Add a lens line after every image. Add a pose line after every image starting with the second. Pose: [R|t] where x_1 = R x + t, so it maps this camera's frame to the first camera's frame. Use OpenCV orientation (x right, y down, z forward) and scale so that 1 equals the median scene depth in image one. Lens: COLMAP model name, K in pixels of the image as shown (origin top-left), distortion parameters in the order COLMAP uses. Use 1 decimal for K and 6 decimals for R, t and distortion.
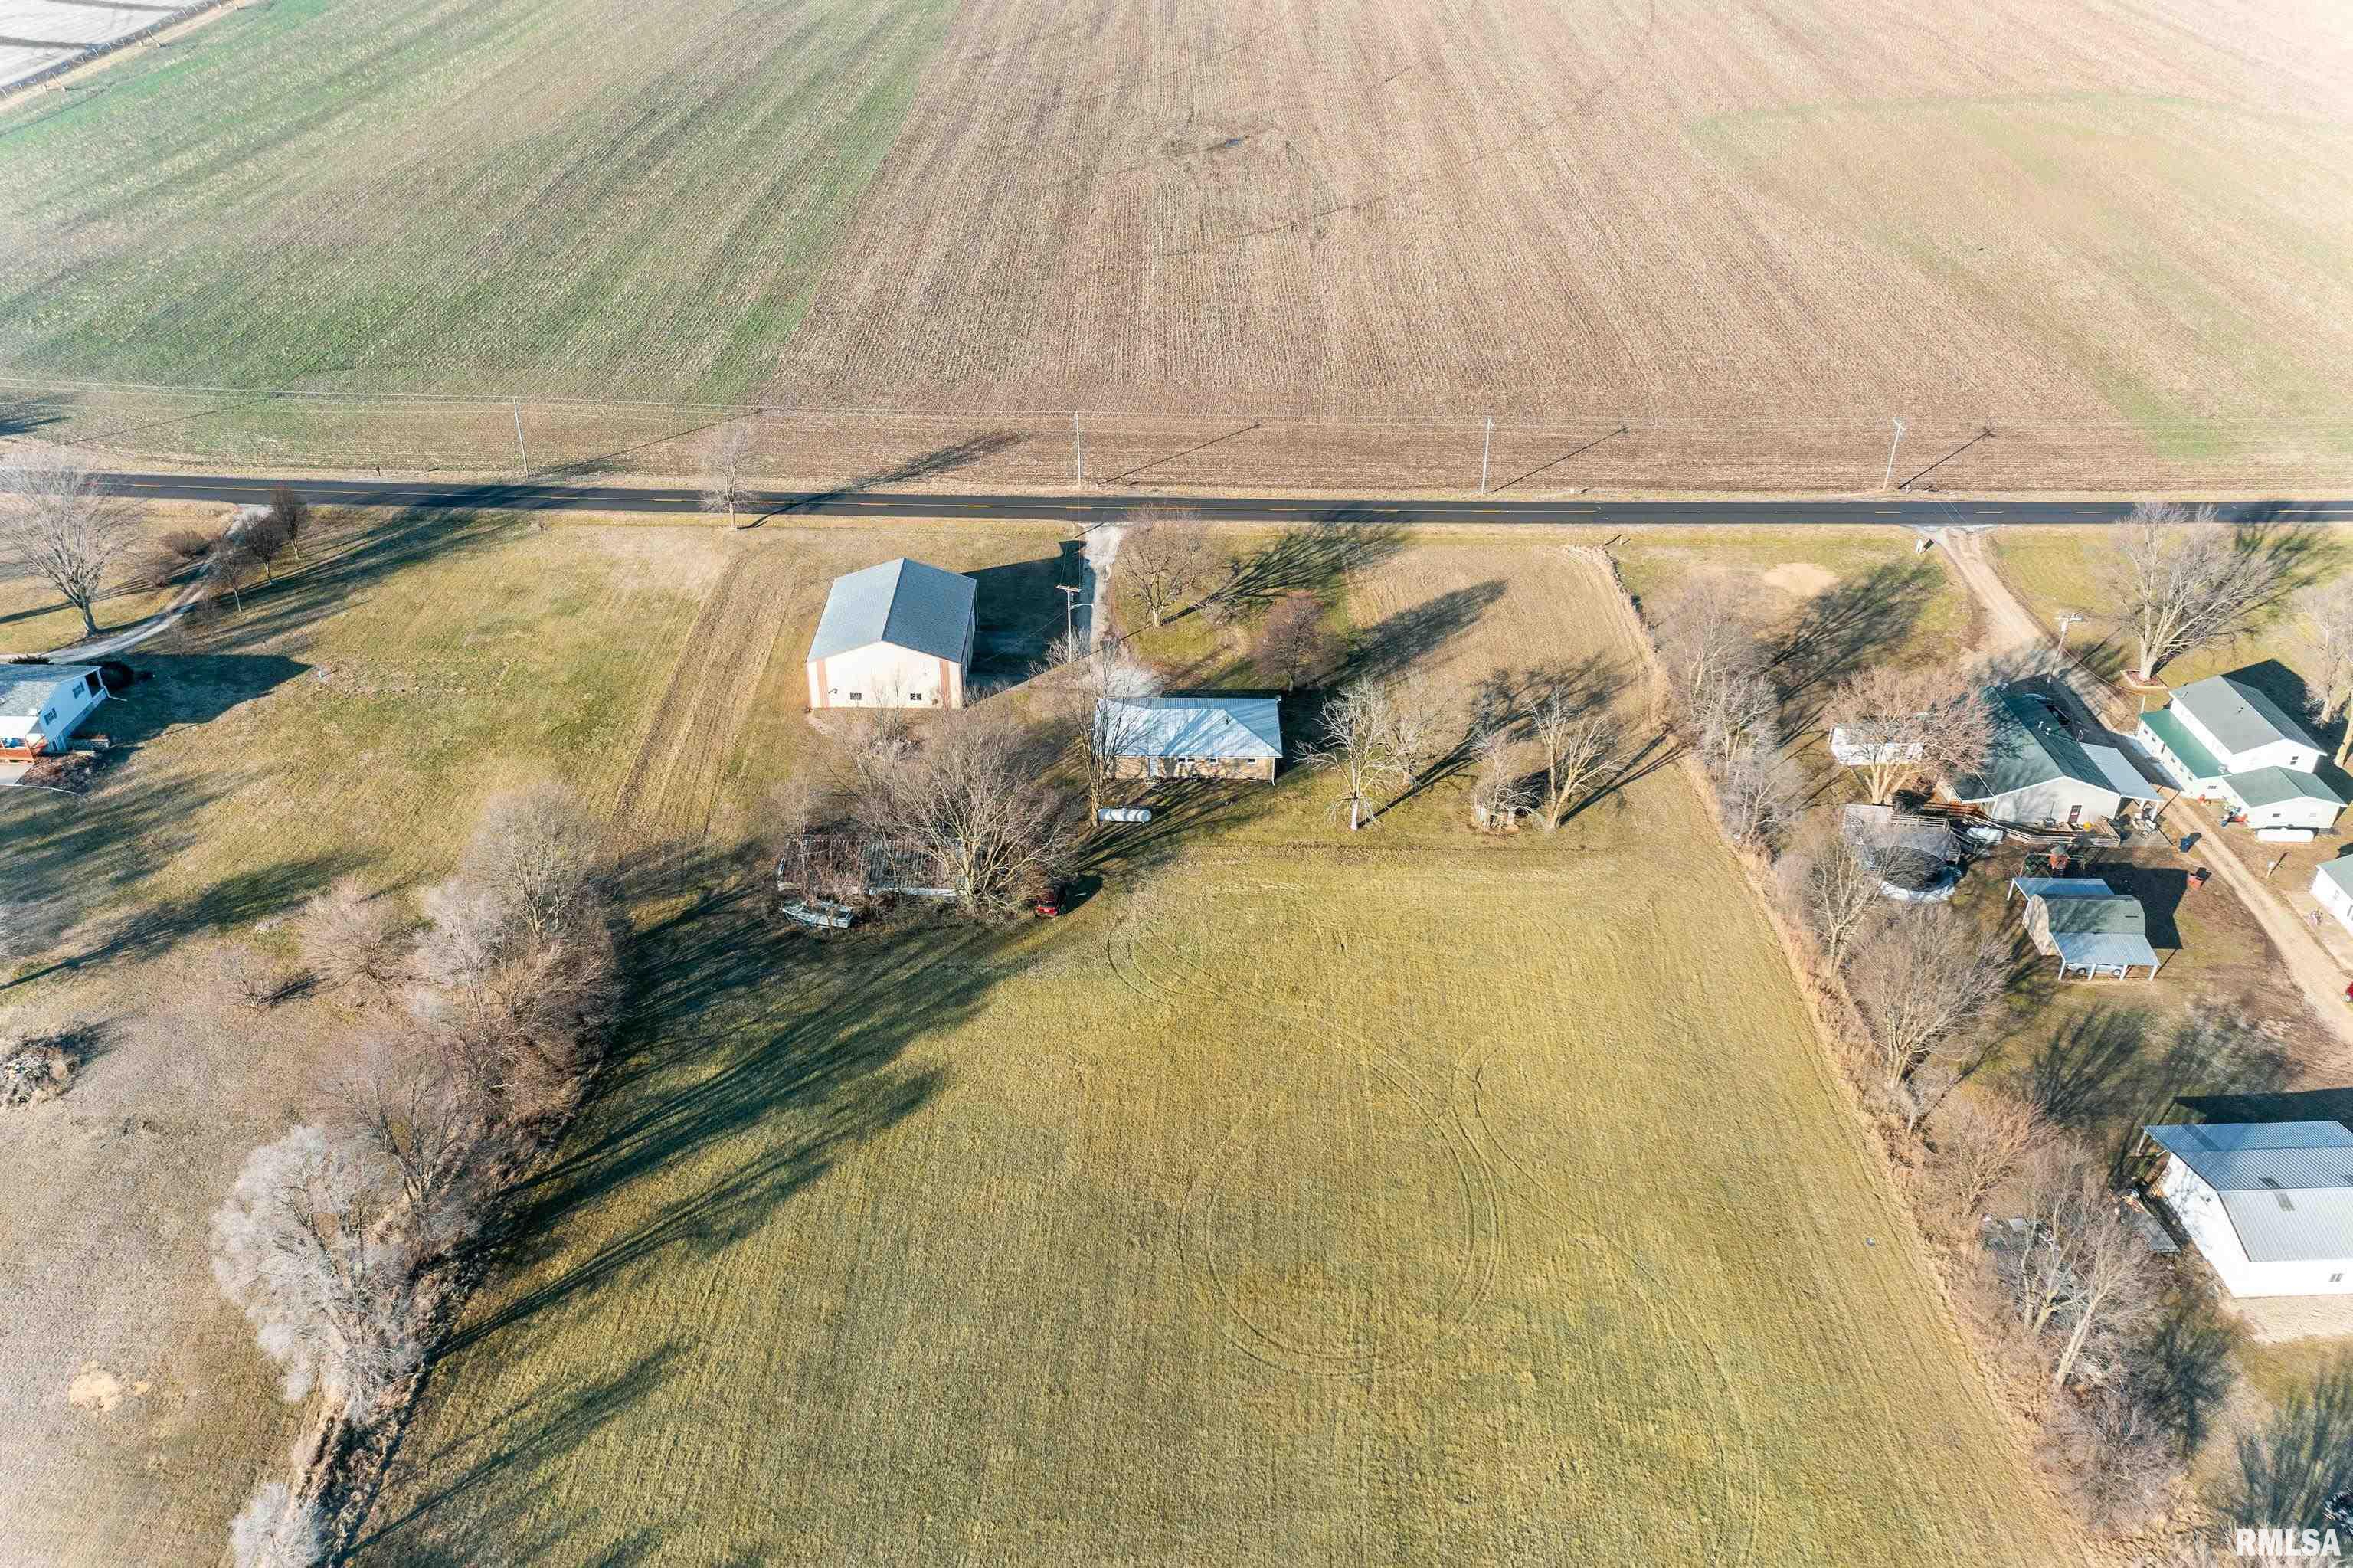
lens RADIAL K [[1860.7, 0, 1166.8], [0, 1860.7, 815.5], [0, 0, 1]] dist [-0.006581, 0.015533]
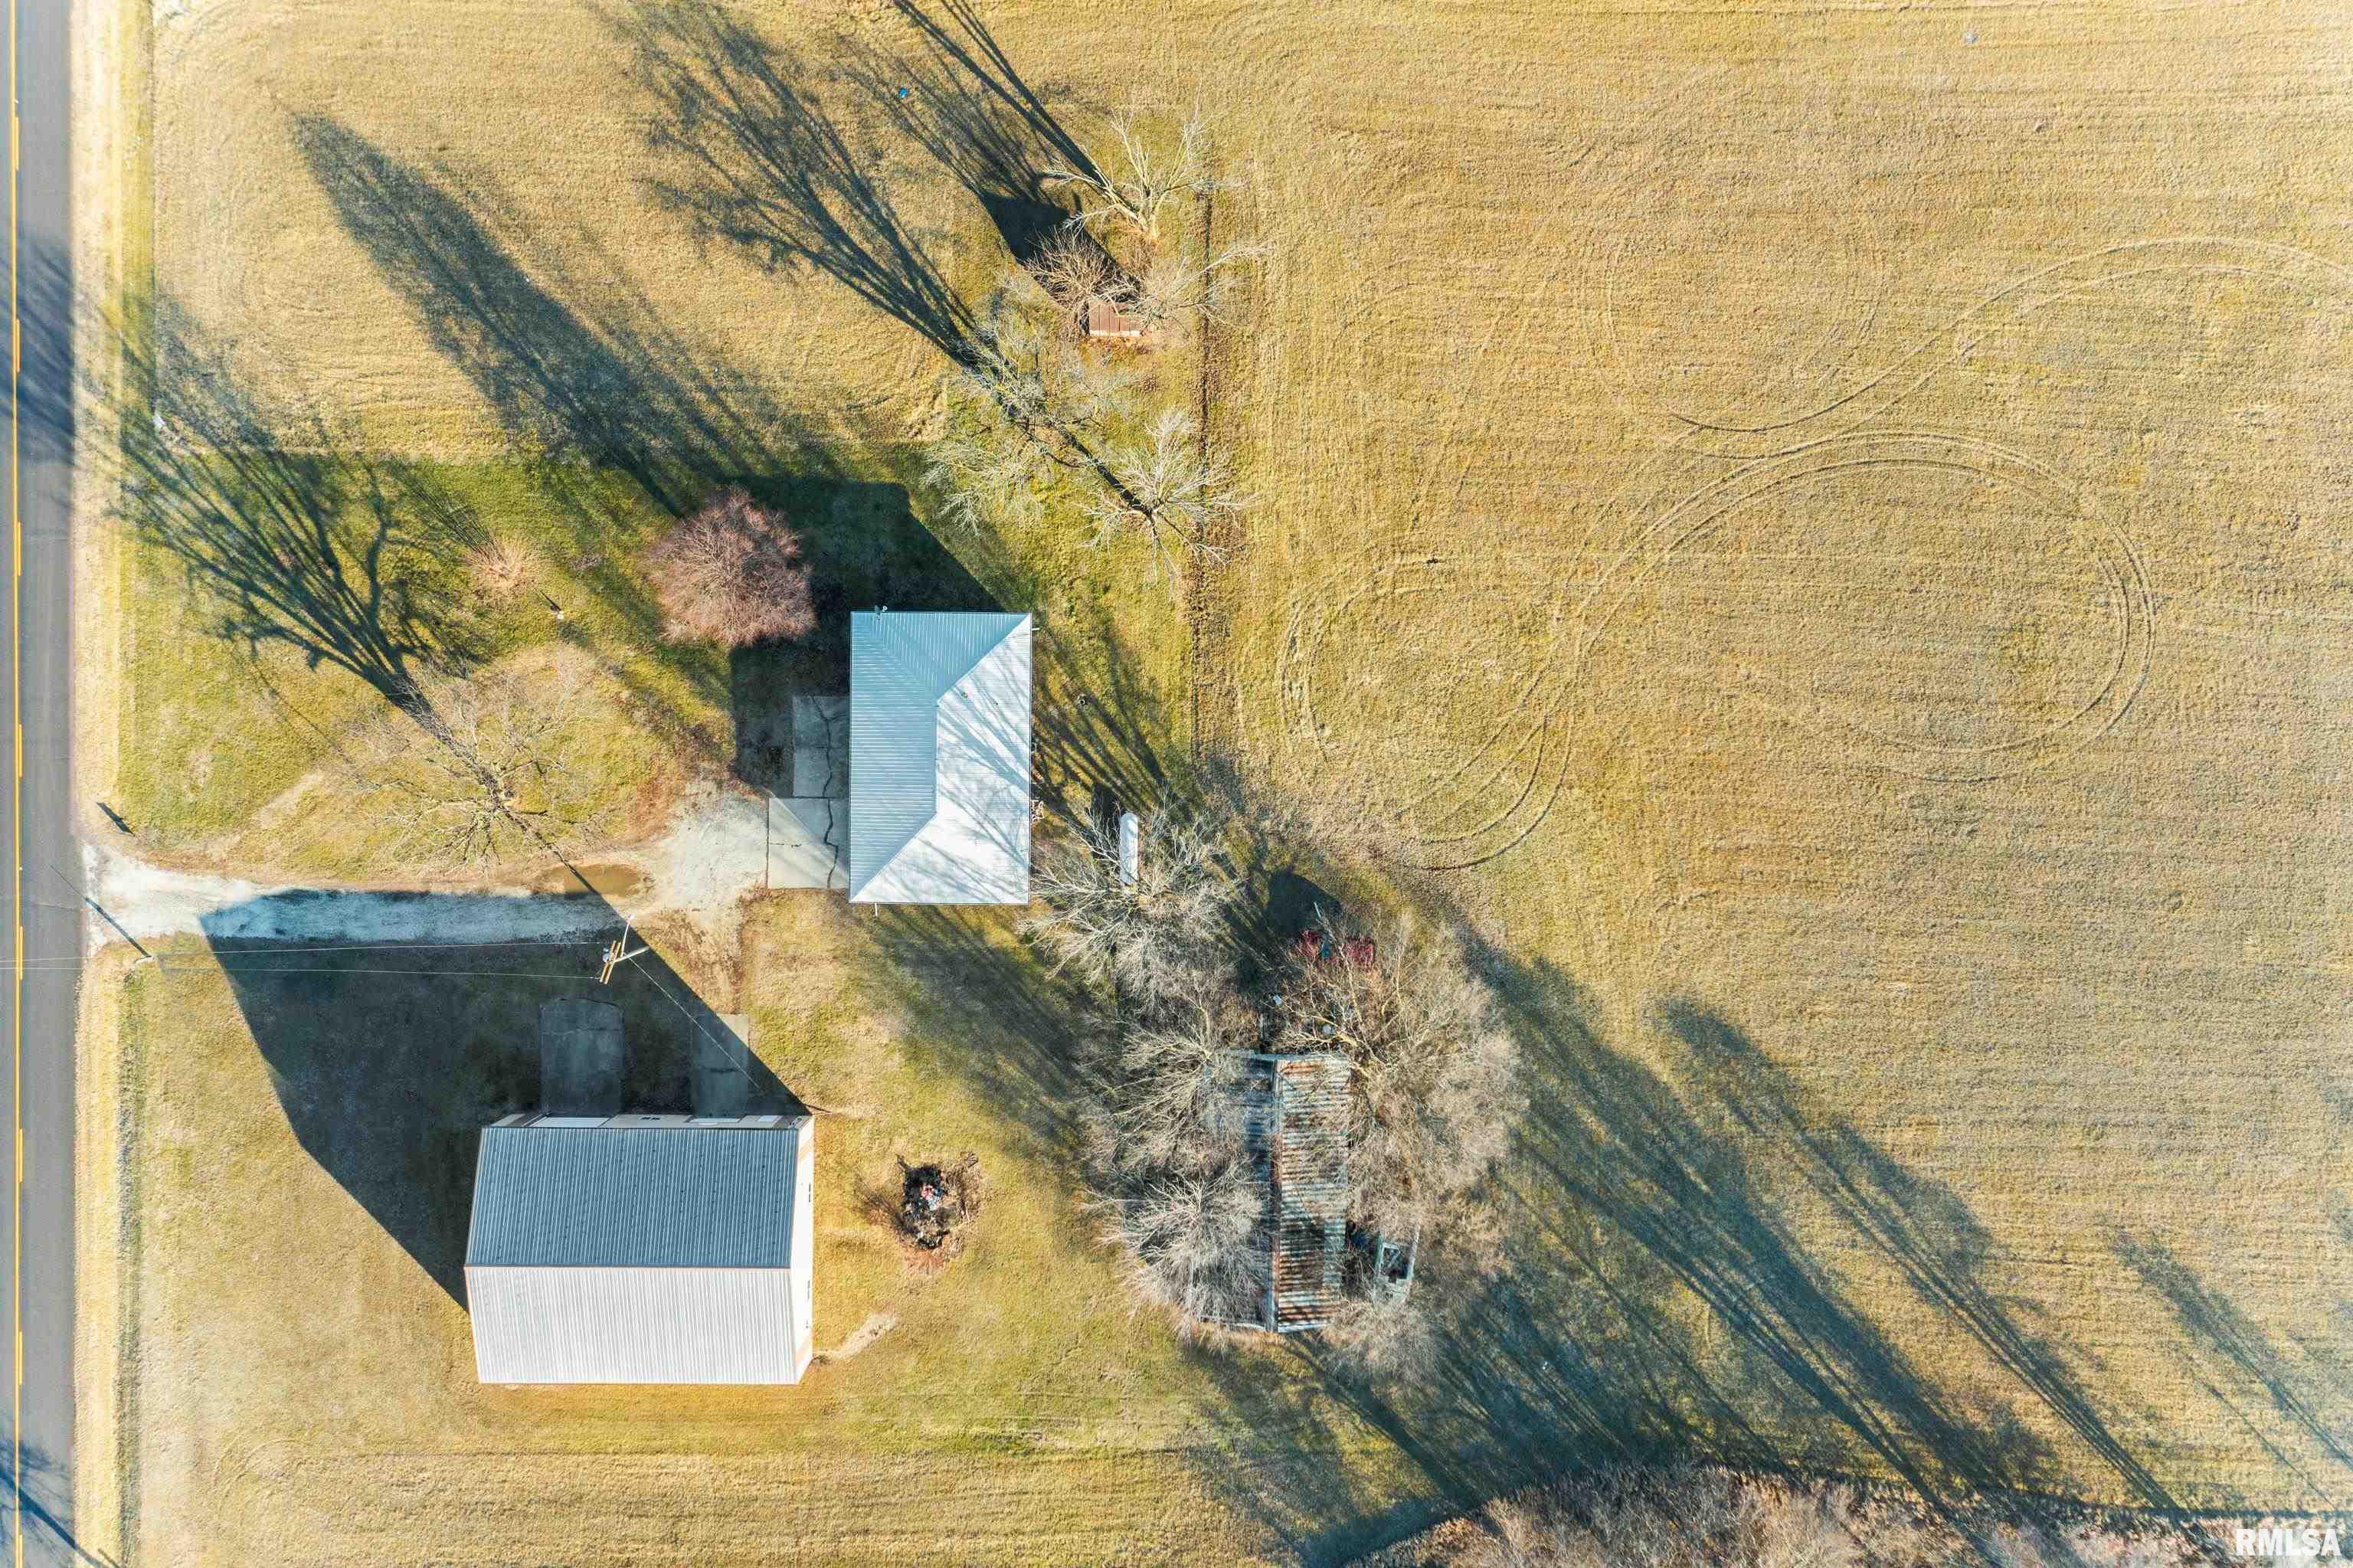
lens RADIAL K [[1860.7, 0, 1166.8], [0, 1860.7, 815.5], [0, 0, 1]] dist [-0.006581, 0.015533]
pose [[0.008588, -0.999883, -0.012642, -0.001168], [0.524671, -0.006256, 0.851282, -0.444607], [-0.851261, -0.013943, 0.524556, 0.487625]]
